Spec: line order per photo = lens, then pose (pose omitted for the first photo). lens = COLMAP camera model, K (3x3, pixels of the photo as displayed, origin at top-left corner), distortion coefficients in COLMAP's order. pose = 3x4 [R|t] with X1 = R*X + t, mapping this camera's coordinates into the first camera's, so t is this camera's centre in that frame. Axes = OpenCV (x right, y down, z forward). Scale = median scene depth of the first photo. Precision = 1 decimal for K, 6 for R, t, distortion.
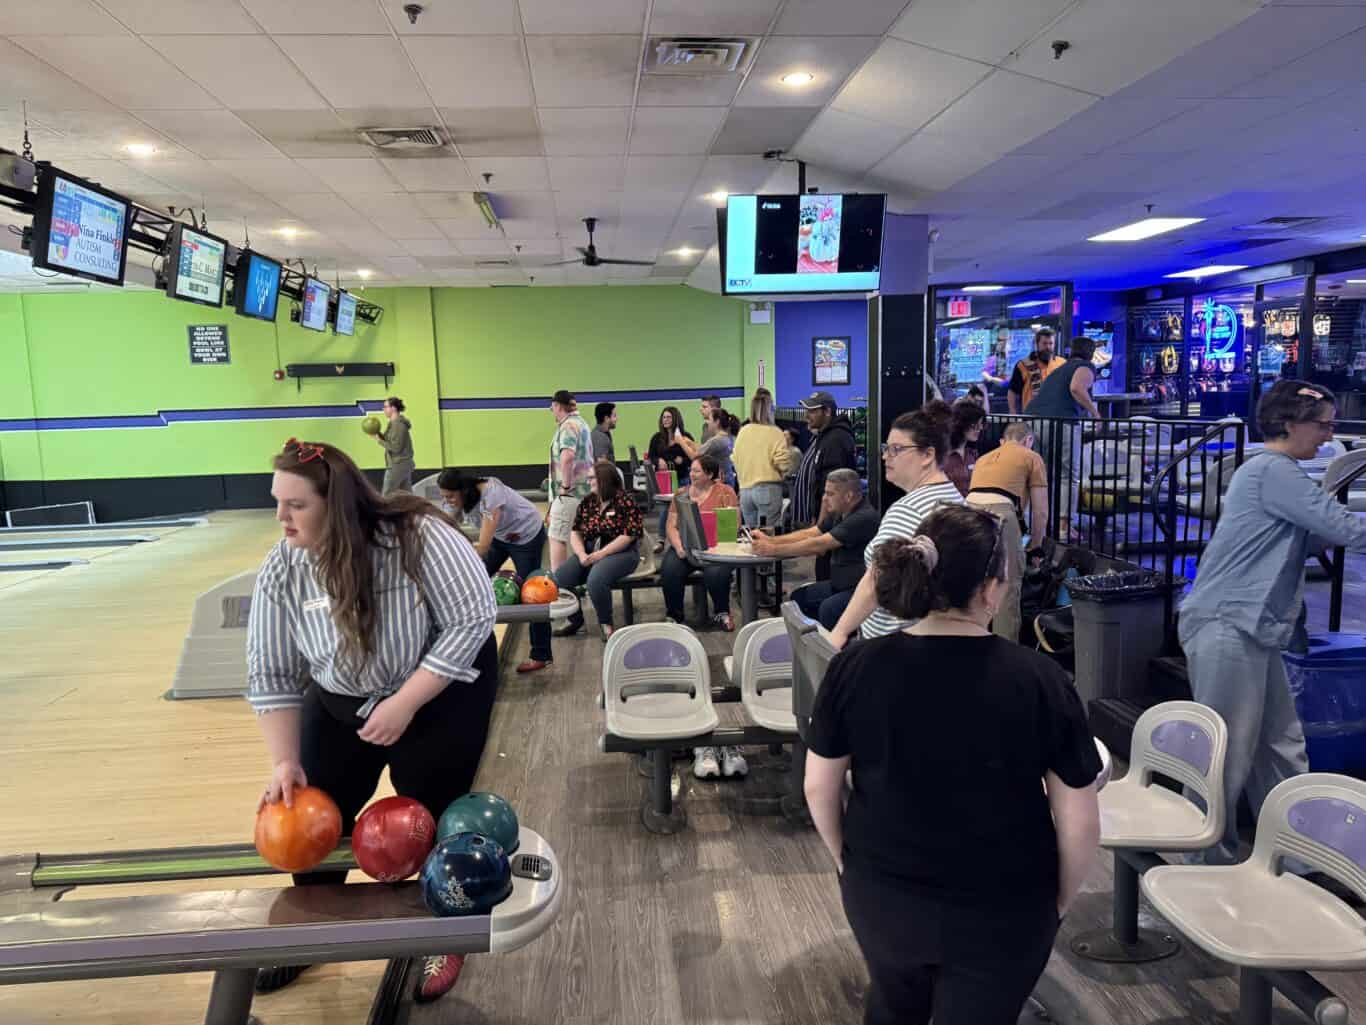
lens RADIAL K [[962.7, 0, 683.0], [0, 962.7, 512.5], [0, 0, 1]] dist [0.065096, -0.103921]
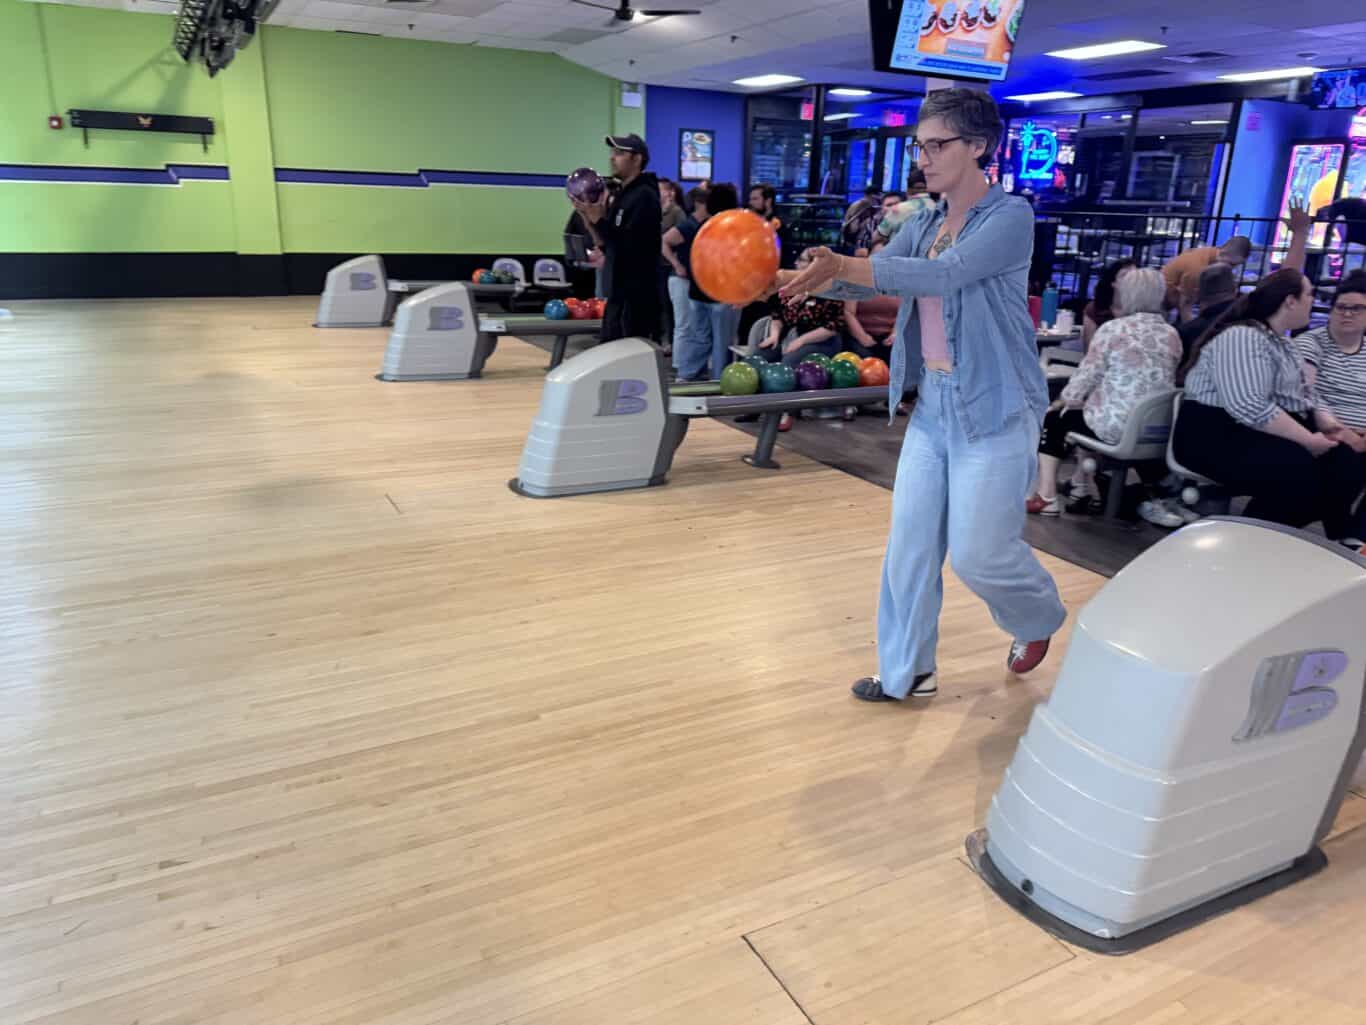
lens RADIAL K [[995.5, 0, 683.0], [0, 995.5, 512.5], [0, 0, 1]] dist [0.013185, -0.008181]
pose [[0.923440, -0.062573, 0.378608, -0.287226], [-0.009757, 0.982469, 0.186173, 0.010820], [-0.383620, -0.175614, 0.906640, 0.033600]]
